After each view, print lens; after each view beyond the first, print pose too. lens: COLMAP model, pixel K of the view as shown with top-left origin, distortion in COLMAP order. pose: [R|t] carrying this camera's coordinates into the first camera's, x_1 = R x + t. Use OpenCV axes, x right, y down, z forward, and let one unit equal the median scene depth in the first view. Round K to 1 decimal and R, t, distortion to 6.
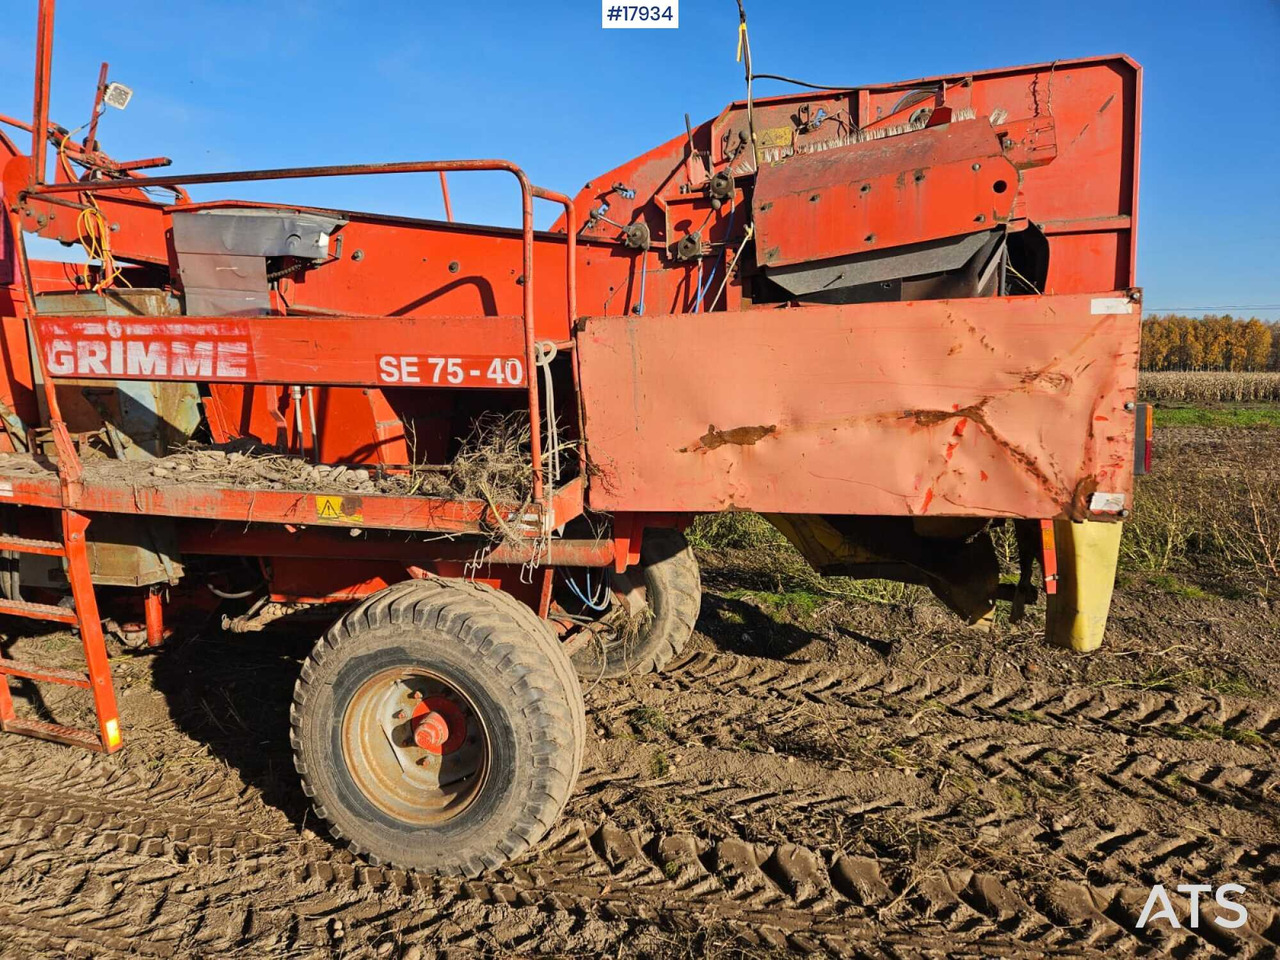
lens RADIAL K [[827.7, 0, 643.5], [0, 827.7, 469.3], [0, 0, 1]] dist [0.079474, -0.068161]
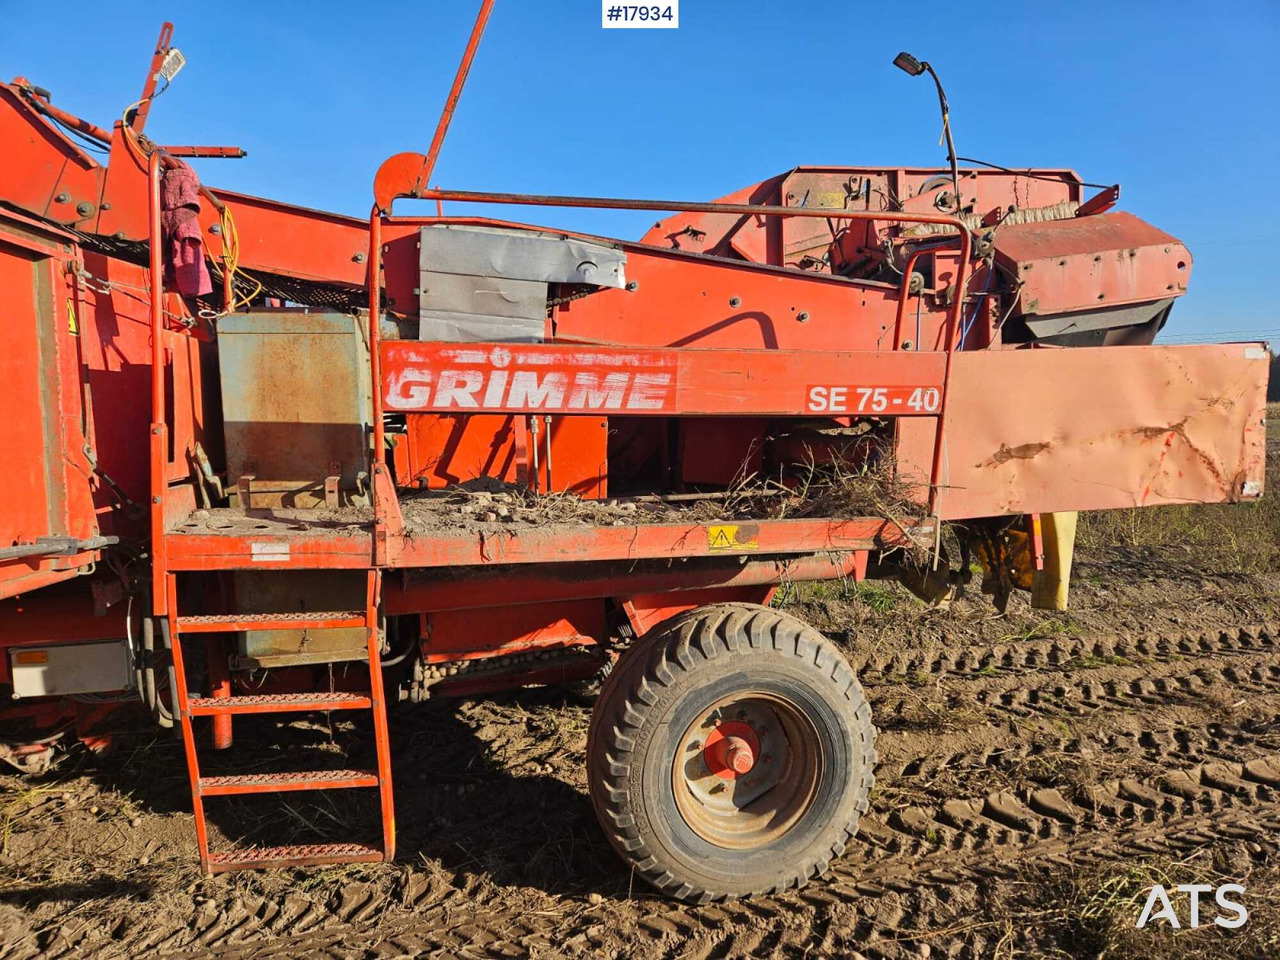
lens RADIAL K [[827.7, 0, 643.5], [0, 827.7, 469.3], [0, 0, 1]] dist [0.079474, -0.068161]
pose [[0.890245, -0.041931, 0.453548, -0.886552], [0.059212, 0.997958, -0.023962, -0.016991], [-0.451617, 0.048188, 0.890910, 0.148488]]
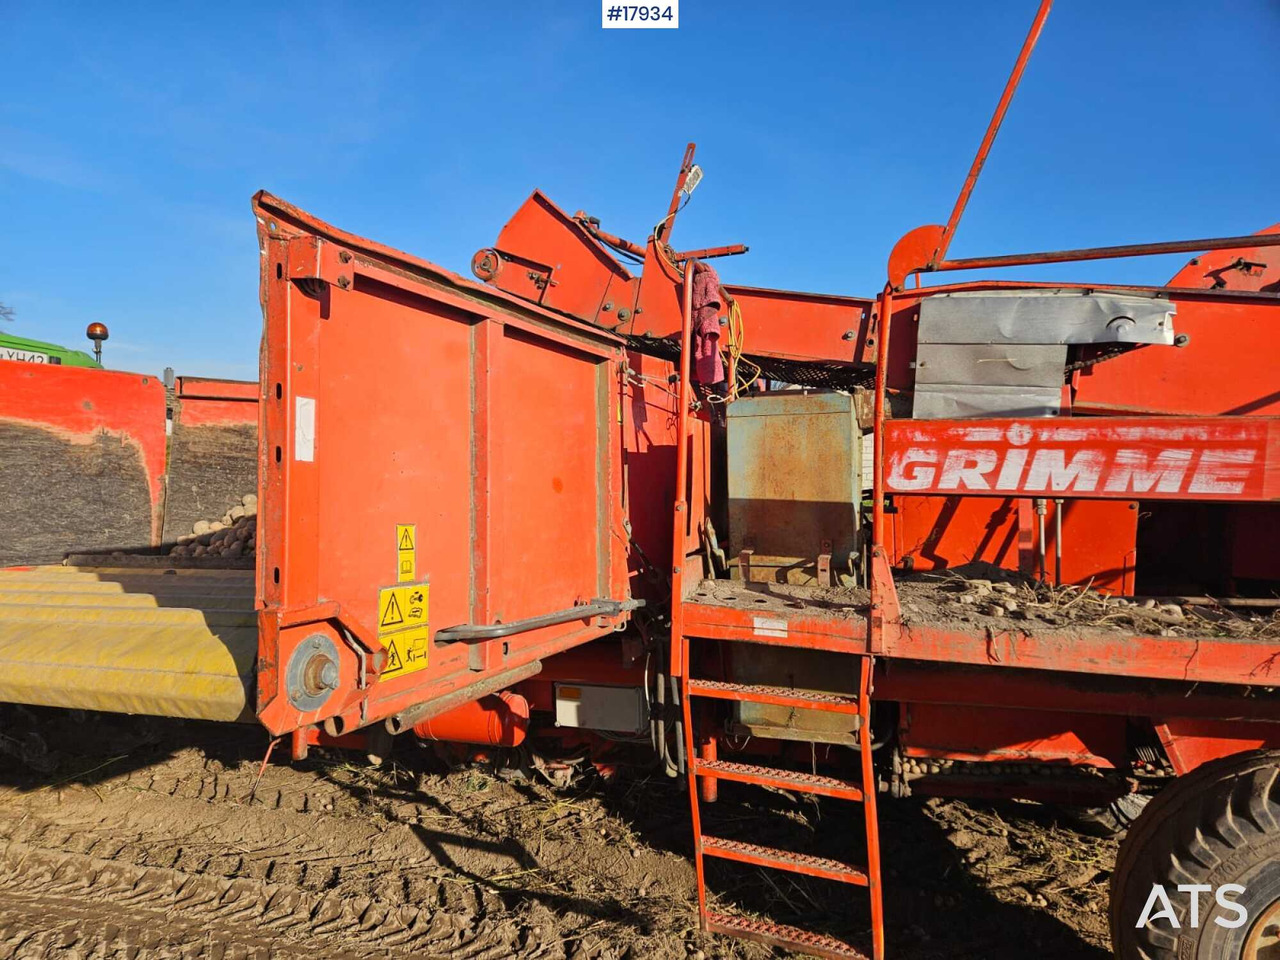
lens RADIAL K [[828.7, 0, 645.1], [0, 828.7, 484.0], [0, 0, 1]] dist [0.079420, -0.060037]
pose [[0.999278, -0.004558, -0.037718, -0.939565], [0.000938, 0.995434, -0.095443, -0.043251], [0.037981, 0.095339, 0.994720, 0.198320]]
